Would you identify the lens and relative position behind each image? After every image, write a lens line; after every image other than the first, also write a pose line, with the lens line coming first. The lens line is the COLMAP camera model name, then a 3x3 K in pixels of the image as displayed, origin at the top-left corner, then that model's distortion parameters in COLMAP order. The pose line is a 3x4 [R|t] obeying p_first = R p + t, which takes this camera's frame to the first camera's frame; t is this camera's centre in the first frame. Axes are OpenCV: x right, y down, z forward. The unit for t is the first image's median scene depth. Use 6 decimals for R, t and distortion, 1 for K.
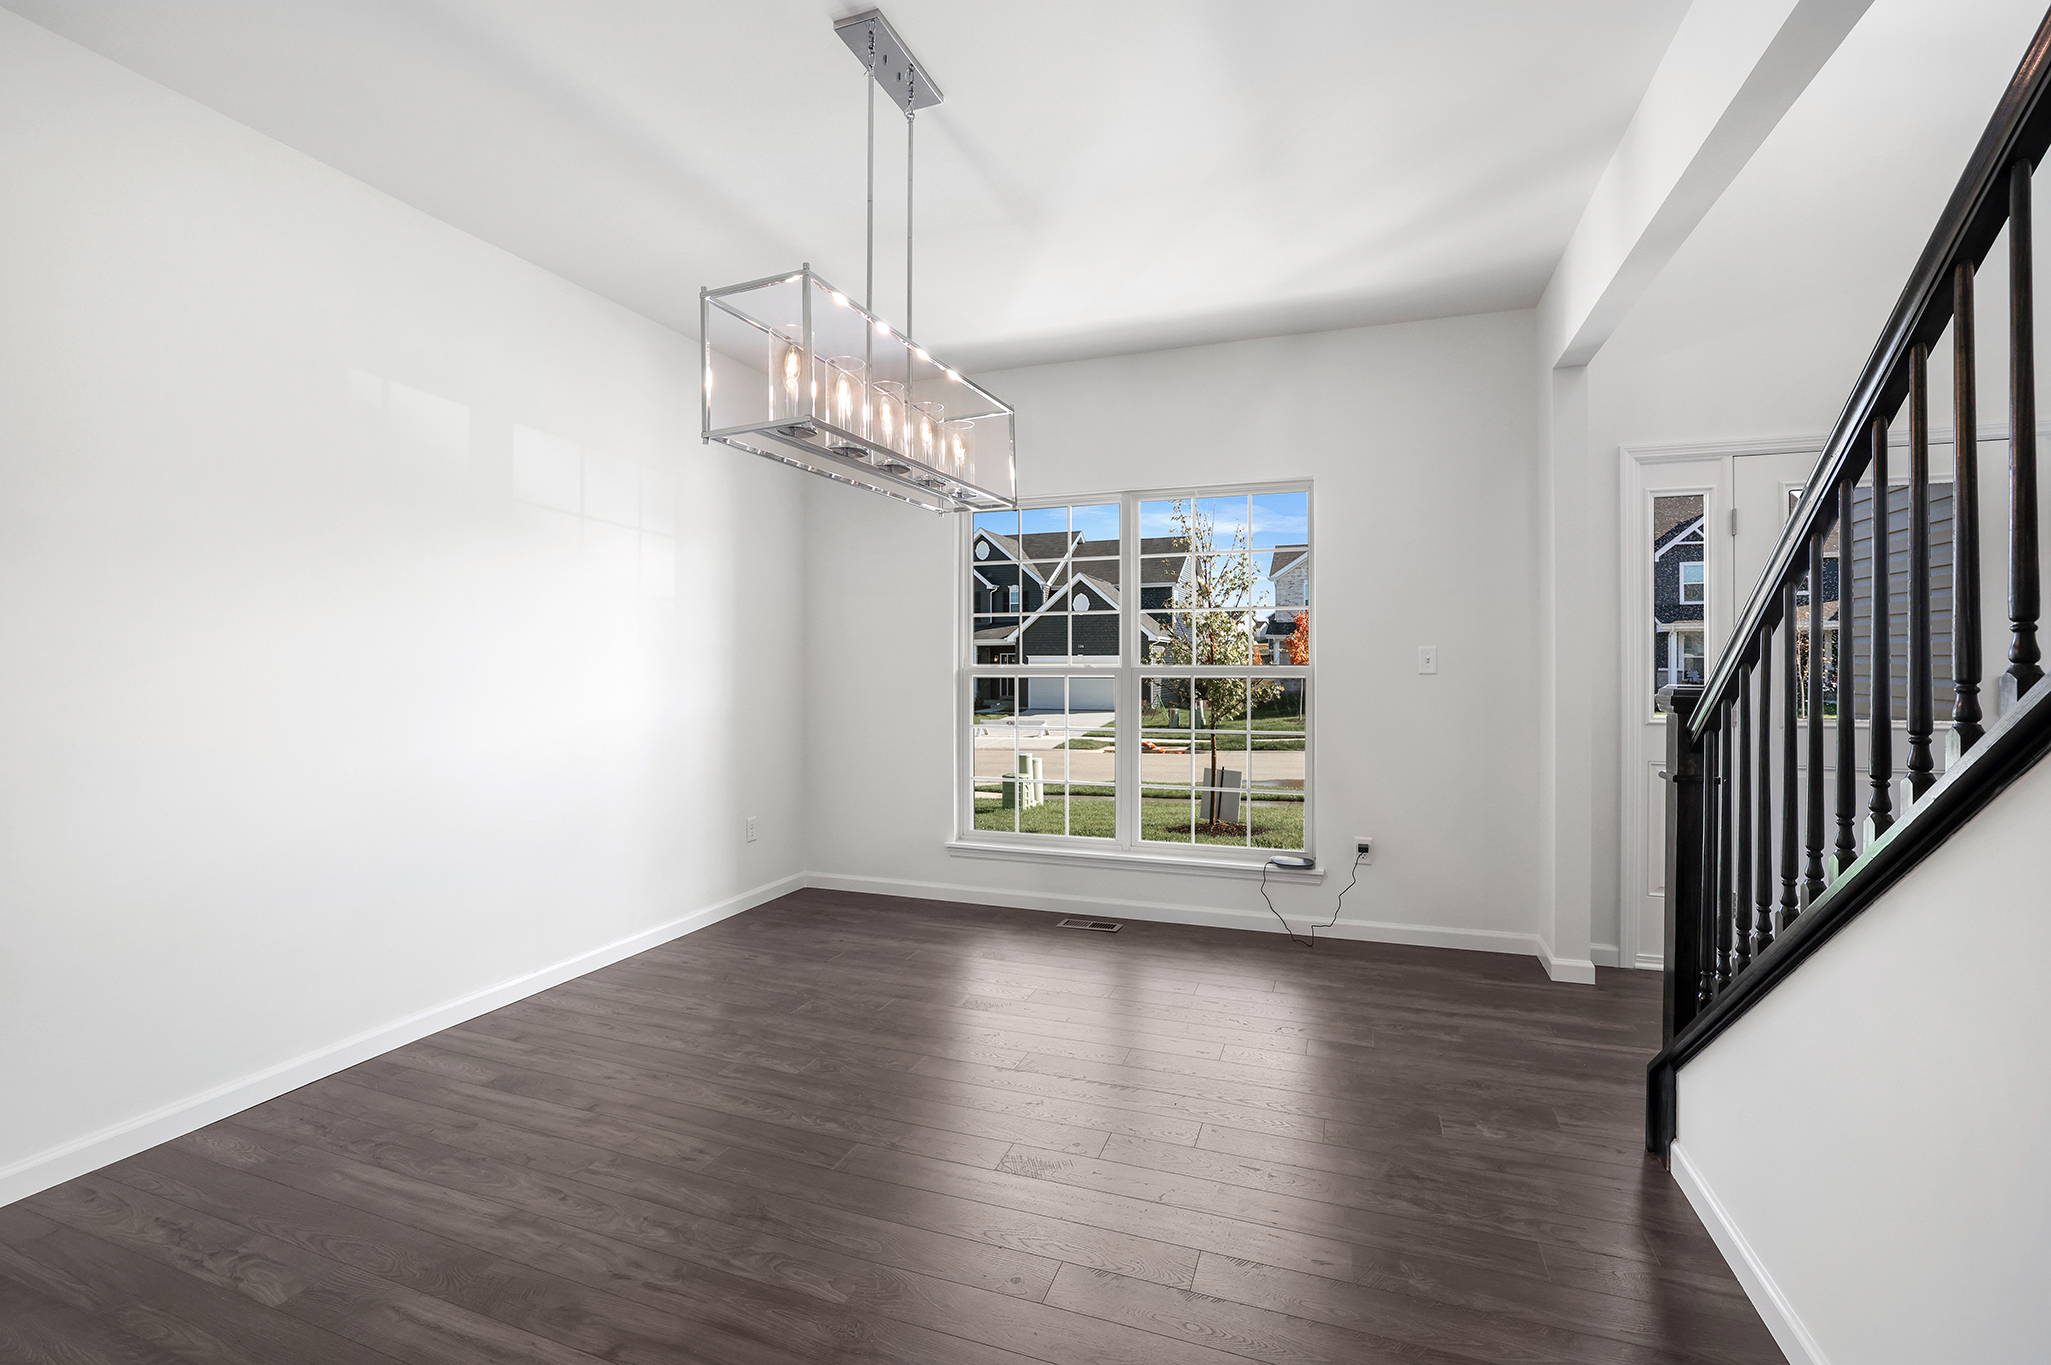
lens RADIAL K [[895.7, 0, 1018.8], [0, 895.7, 663.1], [0, 0, 1]] dist [-0.013924, 0.003163]
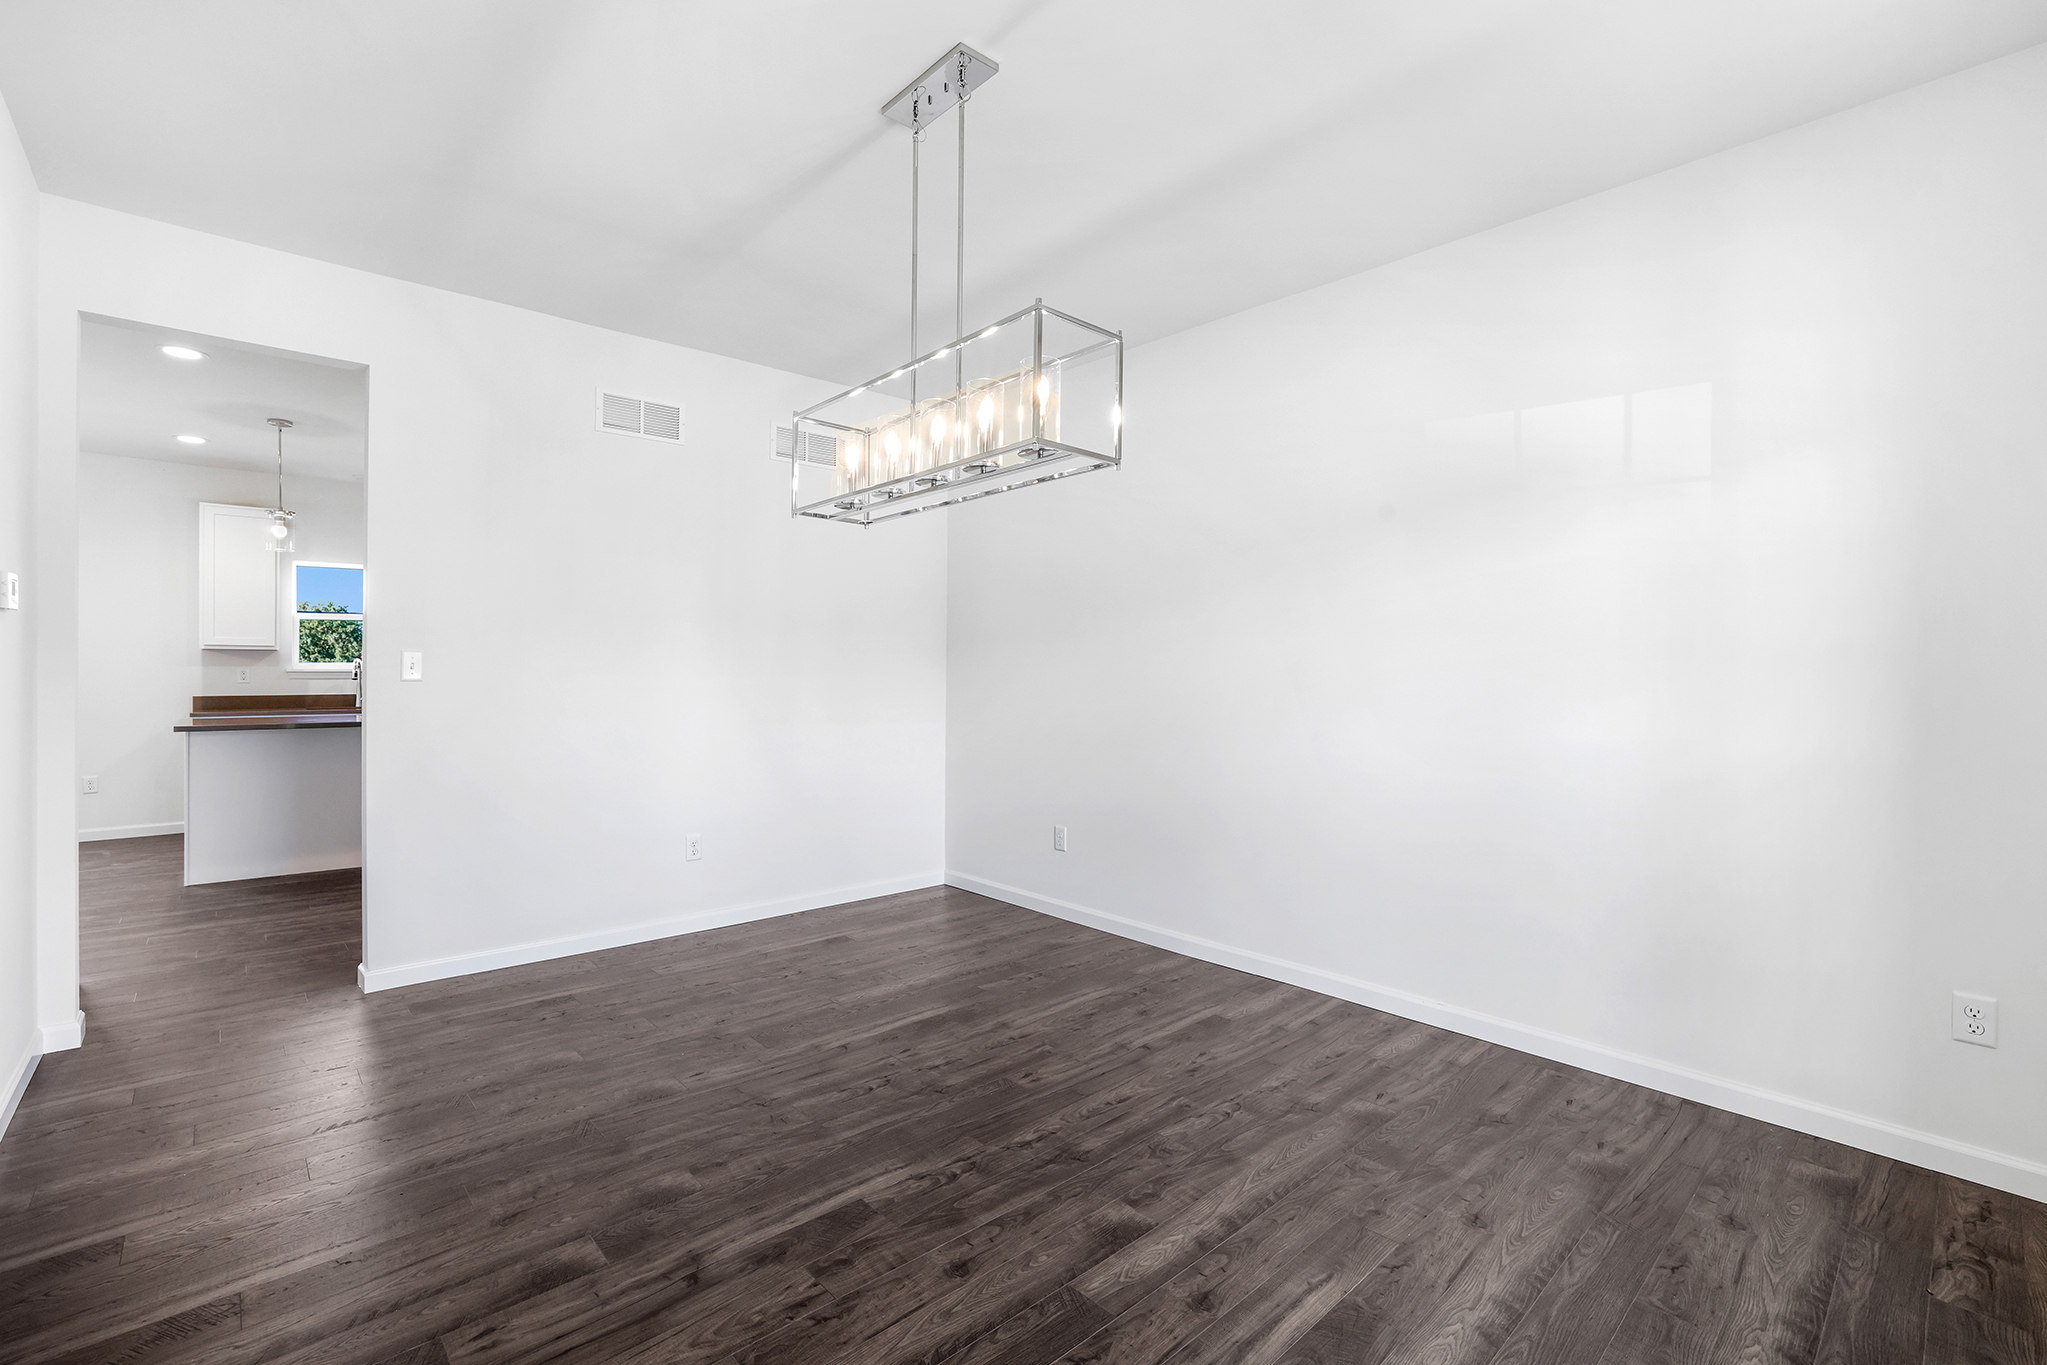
lens RADIAL K [[893.9, 0, 1028.6], [0, 893.9, 676.7], [0, 0, 1]] dist [-0.013924, 0.003163]
pose [[-0.452729, -0.003453, -0.891641, 0.618917], [-0.002876, 0.999993, -0.002413, 0.008415], [0.891643, 0.001472, -0.452736, 1.326311]]
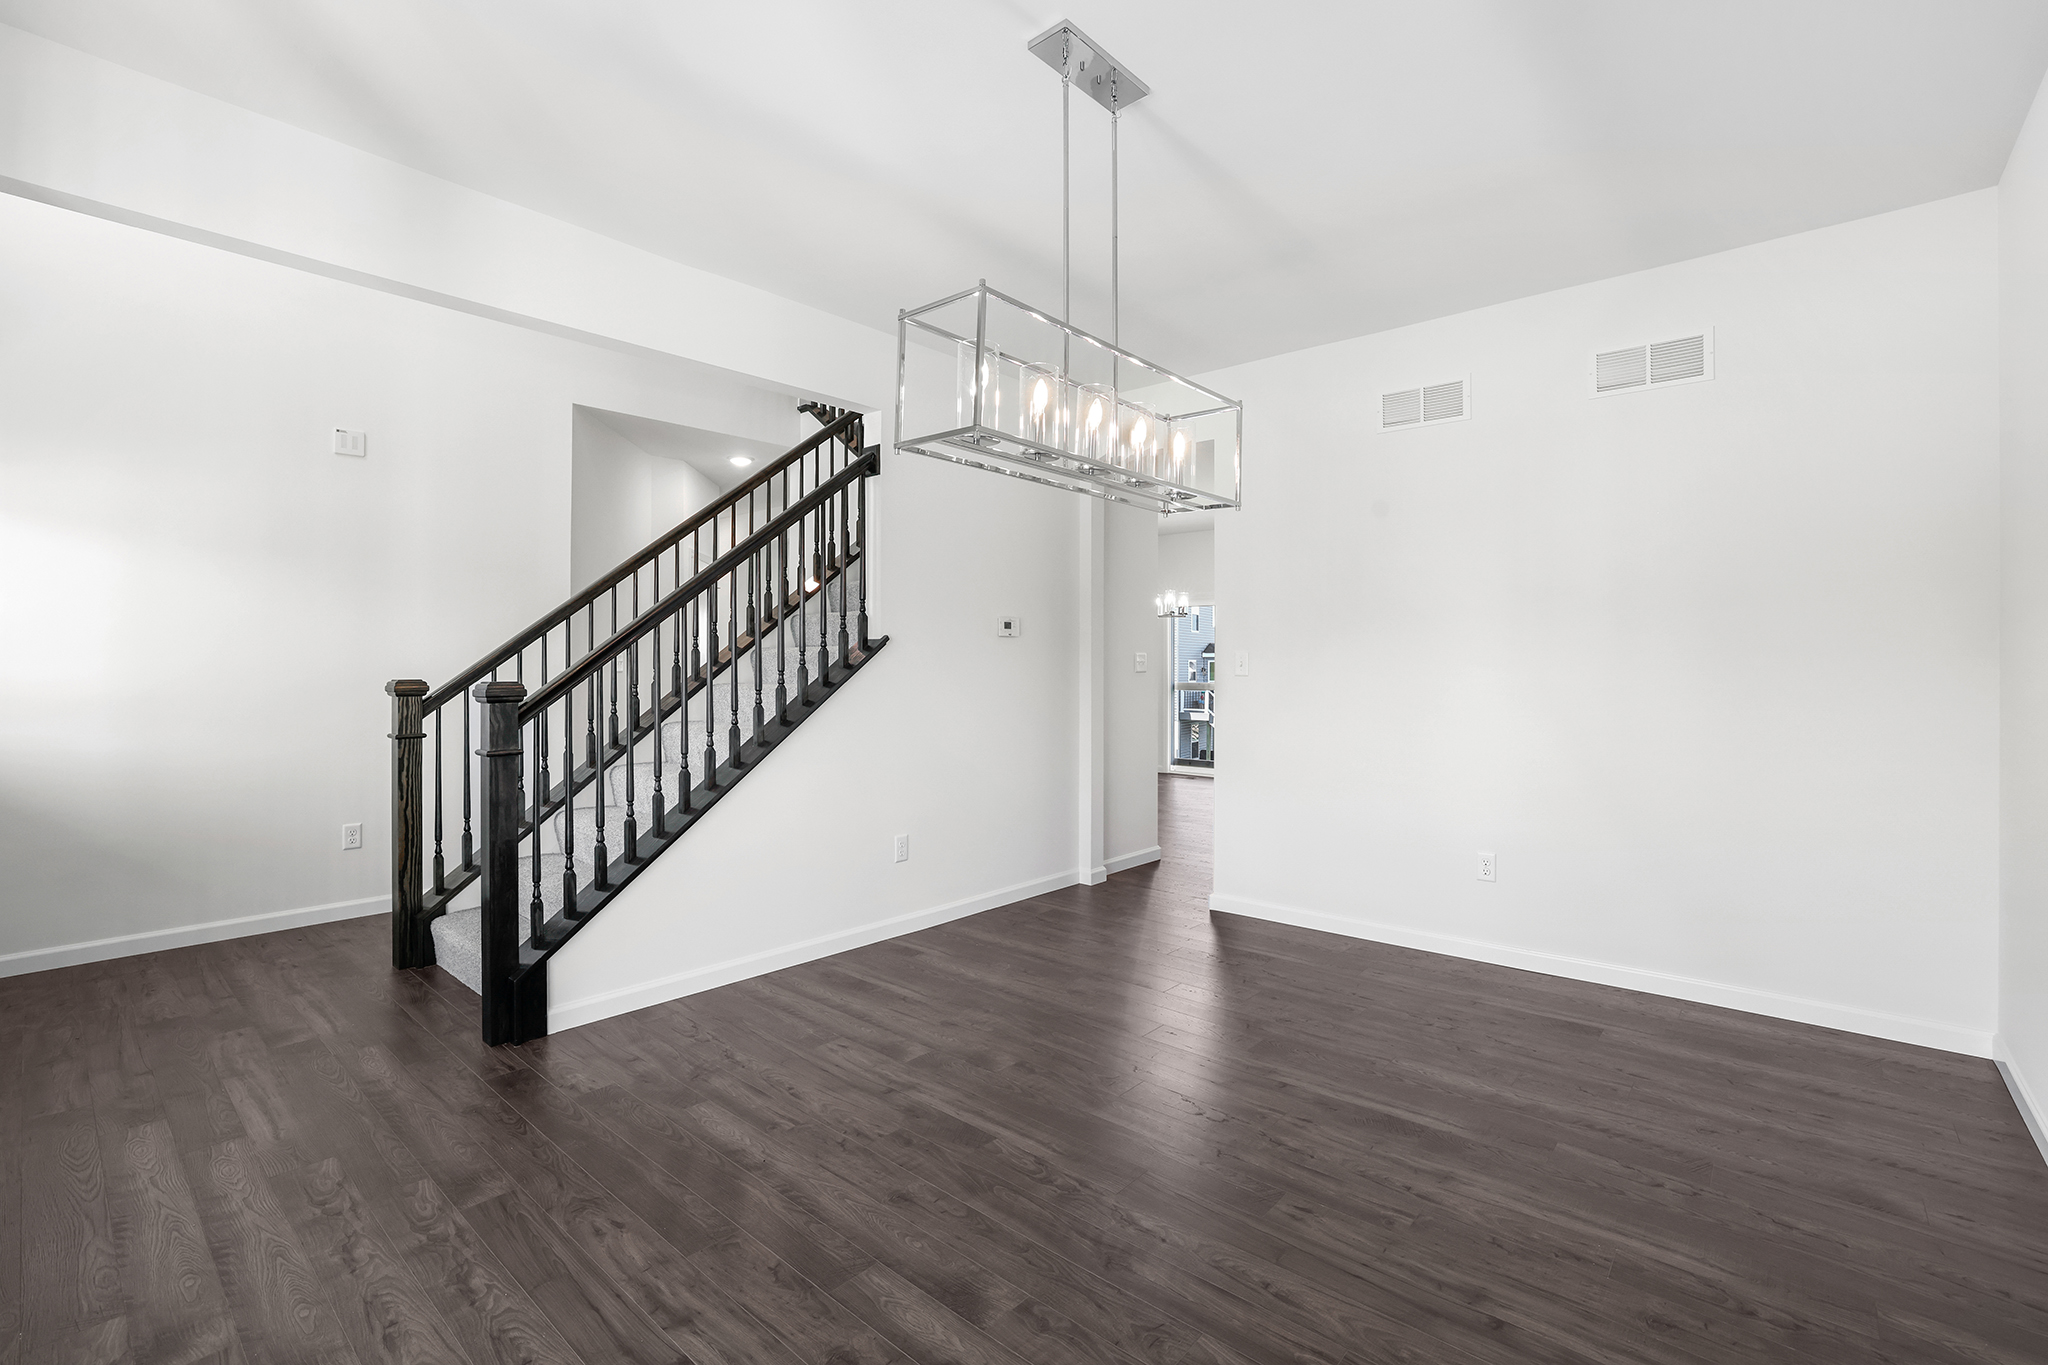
lens RADIAL K [[894.3, 0, 1015.6], [0, 894.3, 679.6], [0, 0, 1]] dist [-0.013924, 0.003163]
pose [[-0.935612, -0.002155, 0.353024, -0.354801], [-0.001152, 0.999995, 0.003051, 0.011092], [-0.353029, 0.002448, -0.935609, 1.662593]]
